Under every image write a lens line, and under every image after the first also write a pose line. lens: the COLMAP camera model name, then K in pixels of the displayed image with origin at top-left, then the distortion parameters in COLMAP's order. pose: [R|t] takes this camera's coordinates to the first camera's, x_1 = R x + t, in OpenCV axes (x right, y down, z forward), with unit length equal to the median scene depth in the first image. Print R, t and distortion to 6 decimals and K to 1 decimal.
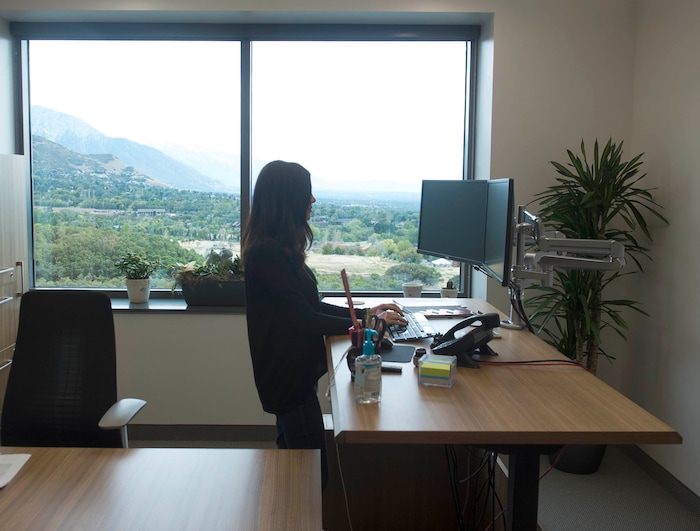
lens RADIAL K [[799.3, 0, 350.0], [0, 799.3, 265.5], [0, 0, 1]] dist [-0.020732, -0.029172]
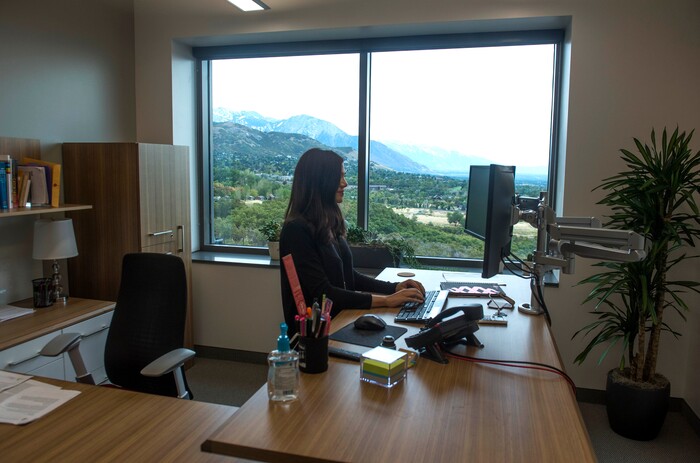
lens RADIAL K [[571.8, 0, 350.0], [0, 571.8, 231.5], [0, 0, 1]] dist [-0.054008, -0.004425]
pose [[0.957535, 0.036650, -0.285978, 0.122863], [-0.034059, 0.999321, 0.014031, -0.017391], [0.286298, -0.003695, 0.958134, 0.162541]]
